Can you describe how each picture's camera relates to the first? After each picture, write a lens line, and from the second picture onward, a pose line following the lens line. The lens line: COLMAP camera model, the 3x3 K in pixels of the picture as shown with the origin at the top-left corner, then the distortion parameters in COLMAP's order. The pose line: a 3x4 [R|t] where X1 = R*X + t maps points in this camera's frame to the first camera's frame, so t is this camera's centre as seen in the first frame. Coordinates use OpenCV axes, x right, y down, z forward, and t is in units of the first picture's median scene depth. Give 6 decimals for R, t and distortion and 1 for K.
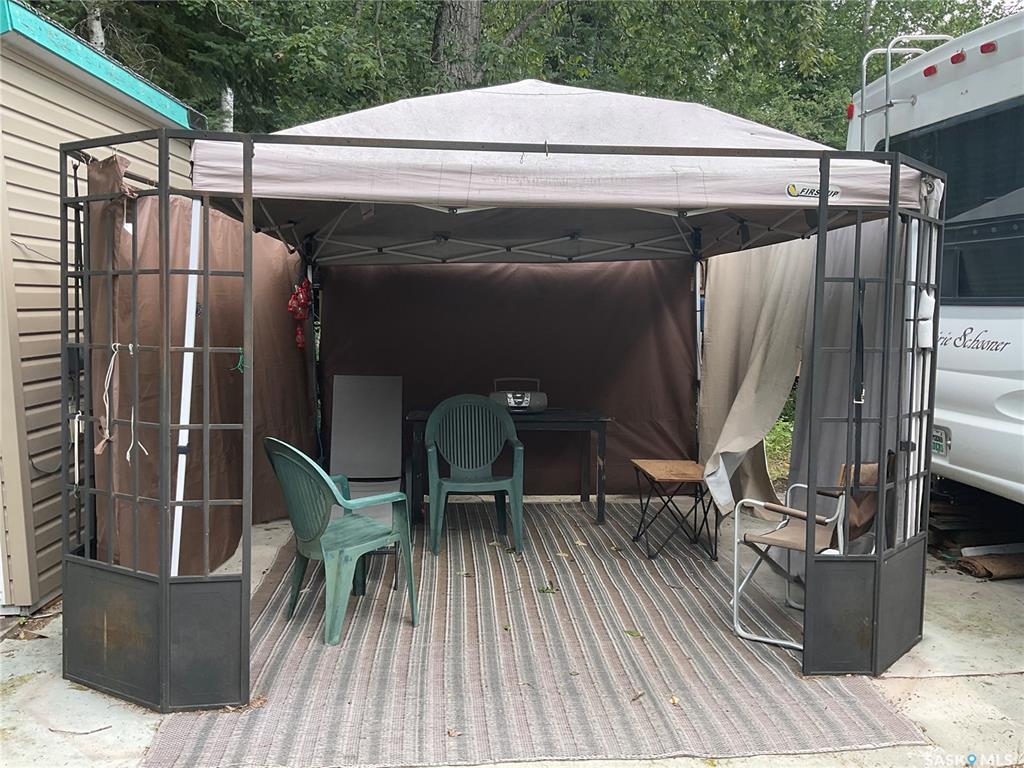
lens RADIAL K [[849.3, 0, 509.0], [0, 849.3, 387.9], [0, 0, 1]] dist [0.090700, -0.159870]
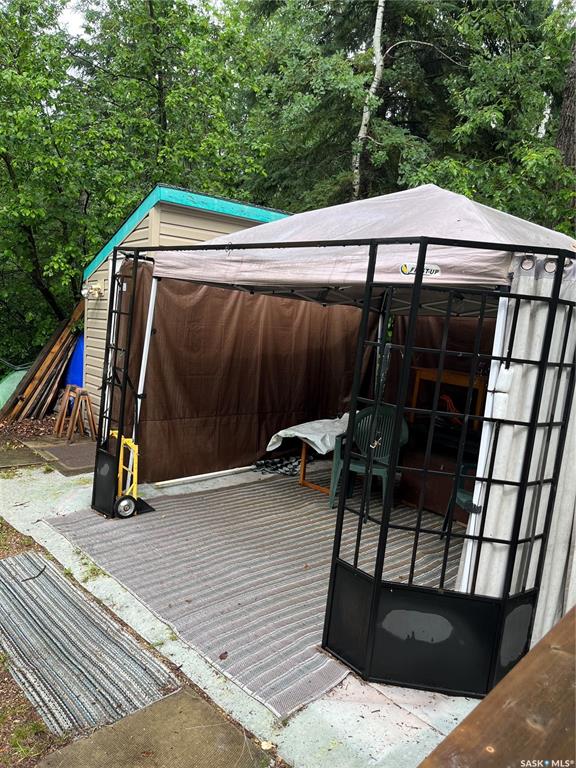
lens RADIAL K [[578.0, 0, 285.8], [0, 578.0, 380.6], [0, 0, 1]] dist [0.035100, -0.045674]
pose [[0.607672, 0.134441, -0.782726, 0.935082], [-0.164102, 0.985554, 0.041877, -0.083805], [0.777049, 0.102999, 0.620956, 0.383968]]
